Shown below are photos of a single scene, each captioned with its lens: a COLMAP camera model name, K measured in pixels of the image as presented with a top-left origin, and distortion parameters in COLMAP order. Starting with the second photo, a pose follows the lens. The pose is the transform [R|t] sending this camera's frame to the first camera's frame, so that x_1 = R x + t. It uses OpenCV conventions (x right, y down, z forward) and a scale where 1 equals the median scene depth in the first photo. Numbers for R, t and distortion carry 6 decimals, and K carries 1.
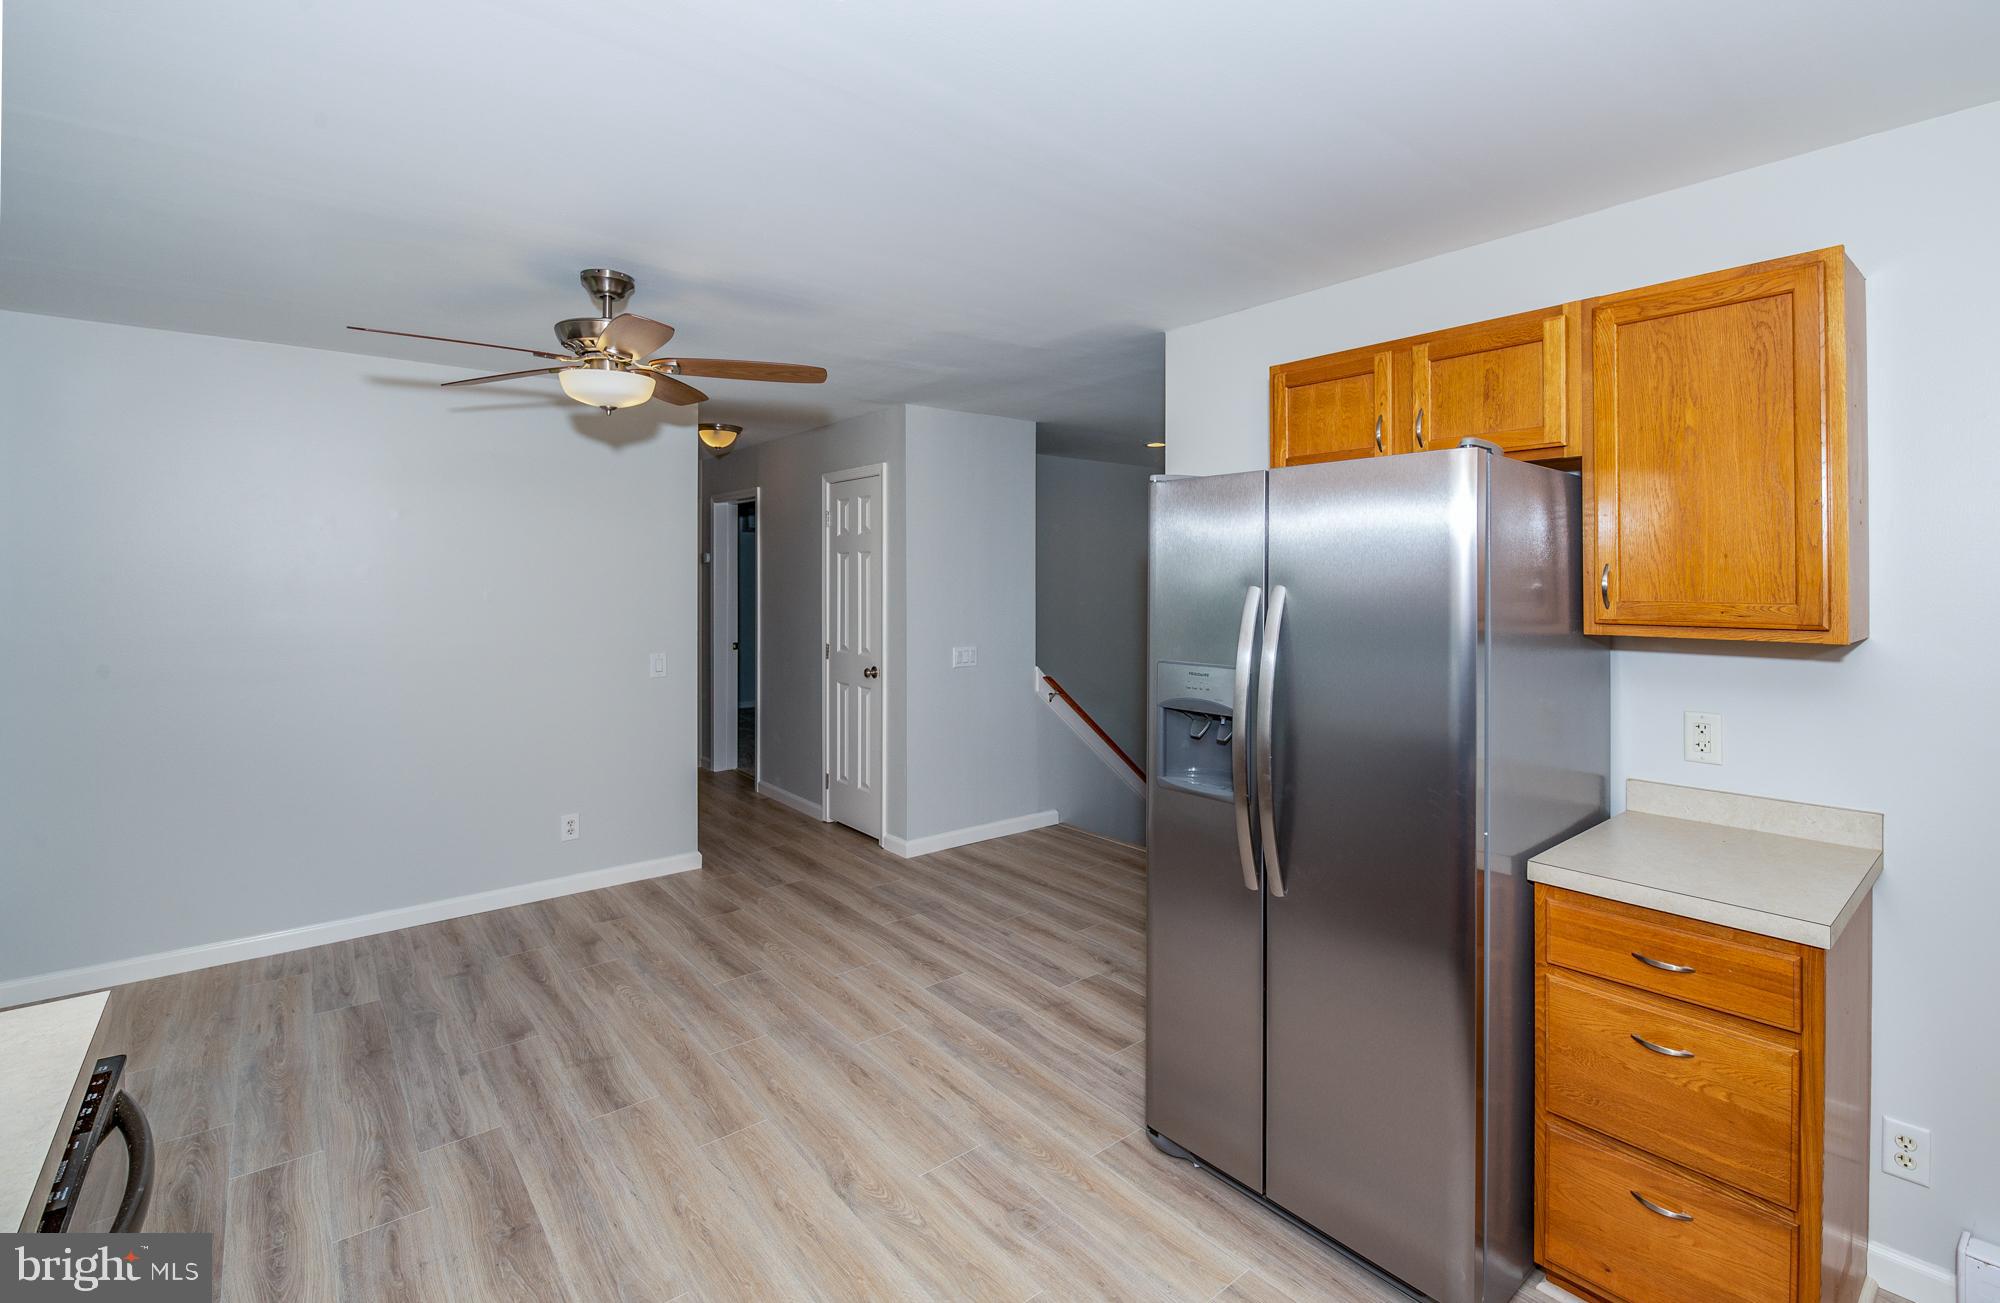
lens RADIAL K [[894.3, 0, 1046.7], [0, 894.3, 582.8], [0, 0, 1]] dist [-0.000385, -0.008561]
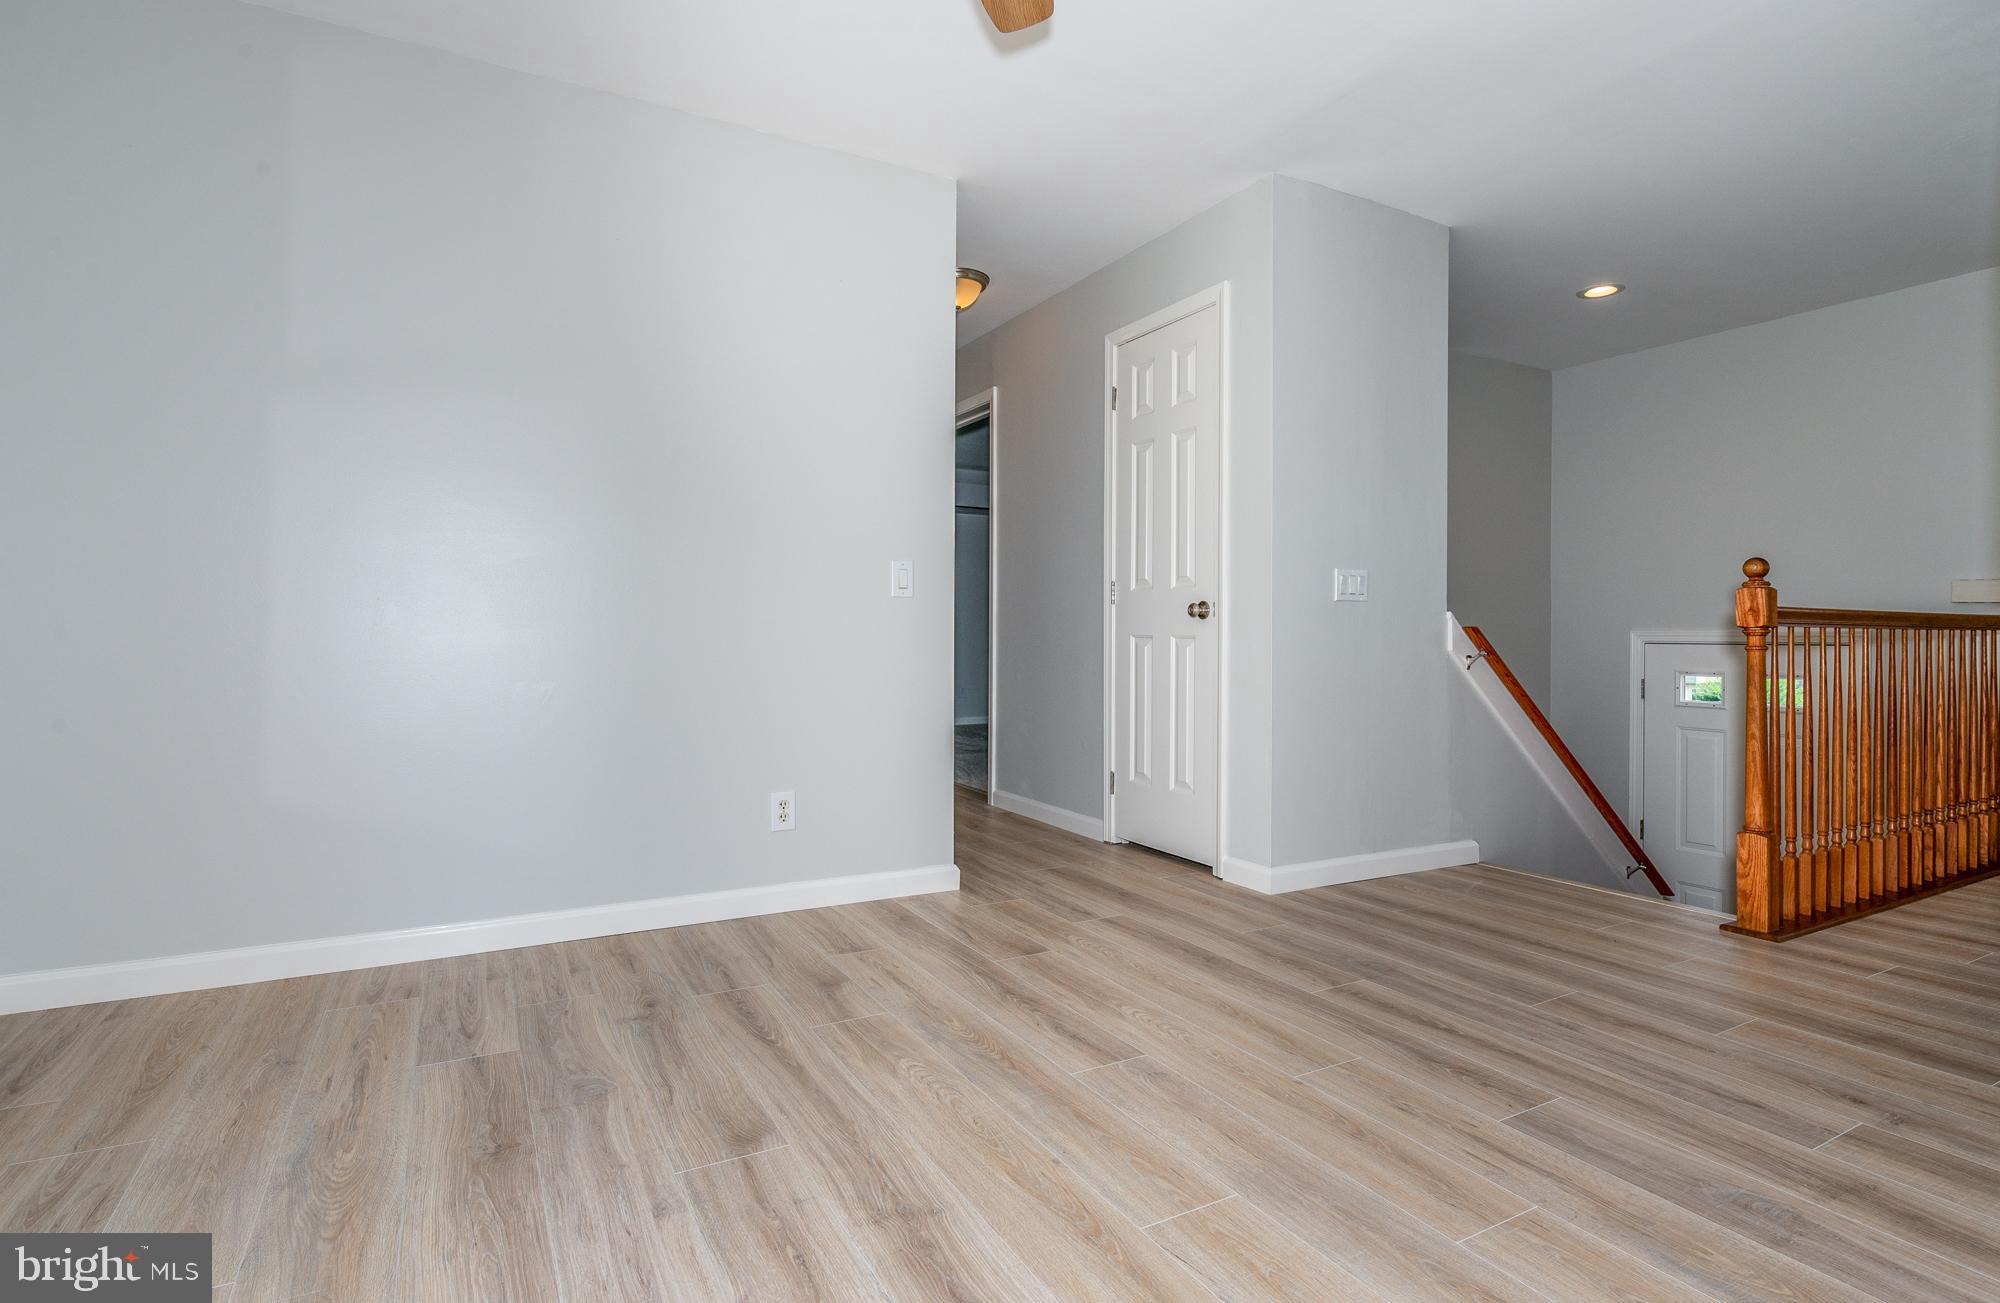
lens RADIAL K [[989.0, 0, 1000.0], [0, 989.0, 651.5], [0, 0, 1]] dist [0.000092, -0.002057]
pose [[0.978964, 0.007251, -0.203905, -0.284250], [-0.004701, 0.999905, 0.012988, 0.181218], [0.203980, -0.011756, 0.978904, 0.396545]]
